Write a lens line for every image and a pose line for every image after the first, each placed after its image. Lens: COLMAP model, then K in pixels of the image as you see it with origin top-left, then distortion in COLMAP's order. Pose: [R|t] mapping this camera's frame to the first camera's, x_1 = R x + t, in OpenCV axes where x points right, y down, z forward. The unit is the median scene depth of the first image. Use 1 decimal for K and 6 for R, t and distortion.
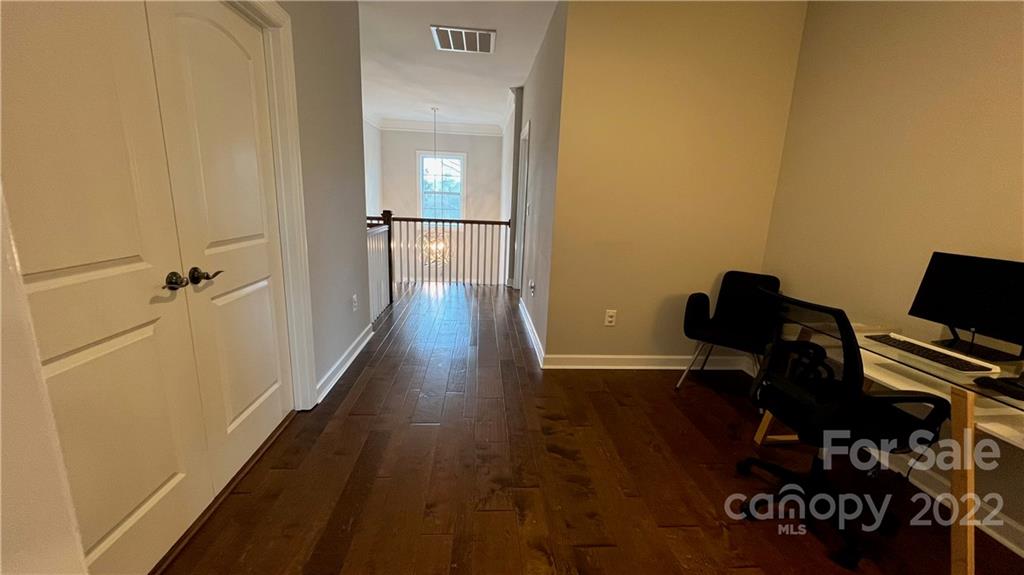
lens RADIAL K [[409.7, 0, 515.7], [0, 409.7, 290.0], [0, 0, 1]] dist [-0.003221, -0.000042]
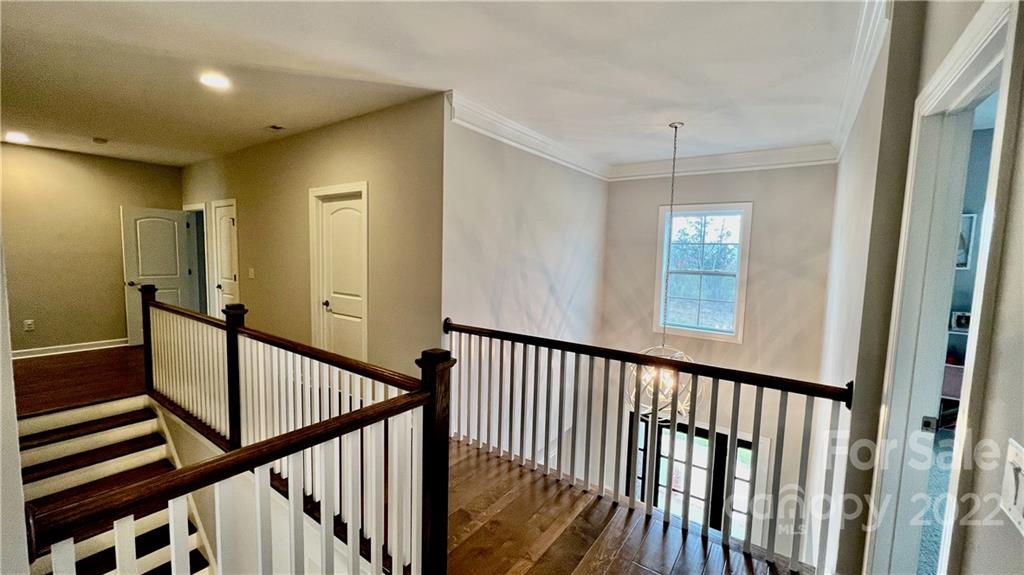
lens RADIAL K [[409.7, 0, 511.3], [0, 409.7, 287.8], [0, 0, 1]] dist [-0.003221, -0.000042]
pose [[0.759696, 0.030585, -0.649559, -0.011771], [-0.133352, 0.984992, -0.109583, -0.174762], [0.636458, 0.169869, 0.752373, 0.590443]]
